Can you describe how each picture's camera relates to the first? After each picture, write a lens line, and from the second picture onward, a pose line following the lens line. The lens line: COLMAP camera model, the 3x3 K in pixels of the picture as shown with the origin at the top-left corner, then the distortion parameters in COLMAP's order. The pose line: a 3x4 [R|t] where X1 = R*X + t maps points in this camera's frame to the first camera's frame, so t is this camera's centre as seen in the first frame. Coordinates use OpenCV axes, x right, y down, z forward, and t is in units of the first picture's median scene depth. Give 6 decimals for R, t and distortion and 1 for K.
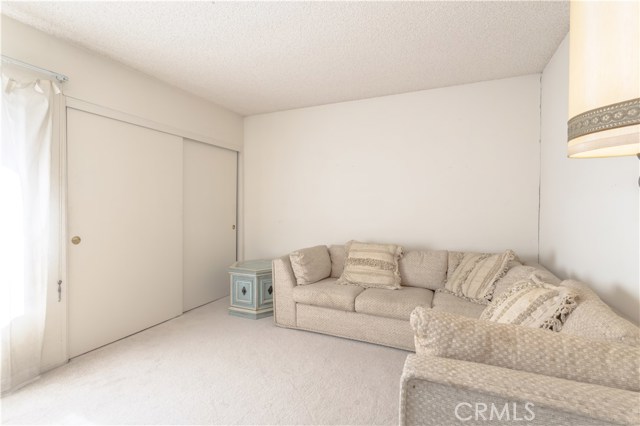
lens RADIAL K [[301.2, 0, 319.7], [0, 301.2, 210.5], [0, 0, 1]] dist [-0.003202, 0.005001]
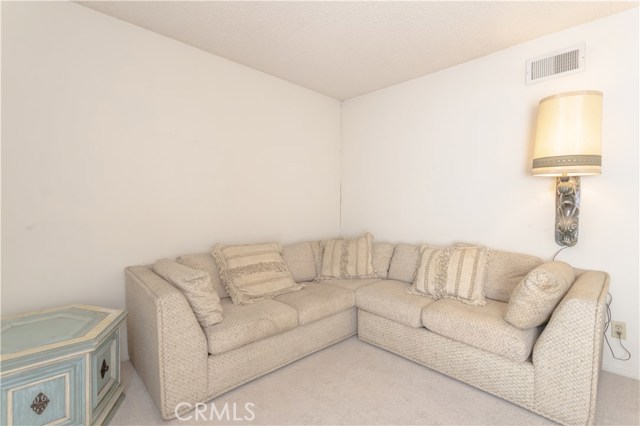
lens RADIAL K [[301.2, 0, 319.7], [0, 301.2, 210.5], [0, 0, 1]] dist [-0.003202, 0.005001]
pose [[0.372536, -0.019318, 0.927816, -0.546936], [0.007261, 0.999813, 0.017901, 0.007018], [-0.927989, 0.000068, 0.372607, 0.576446]]
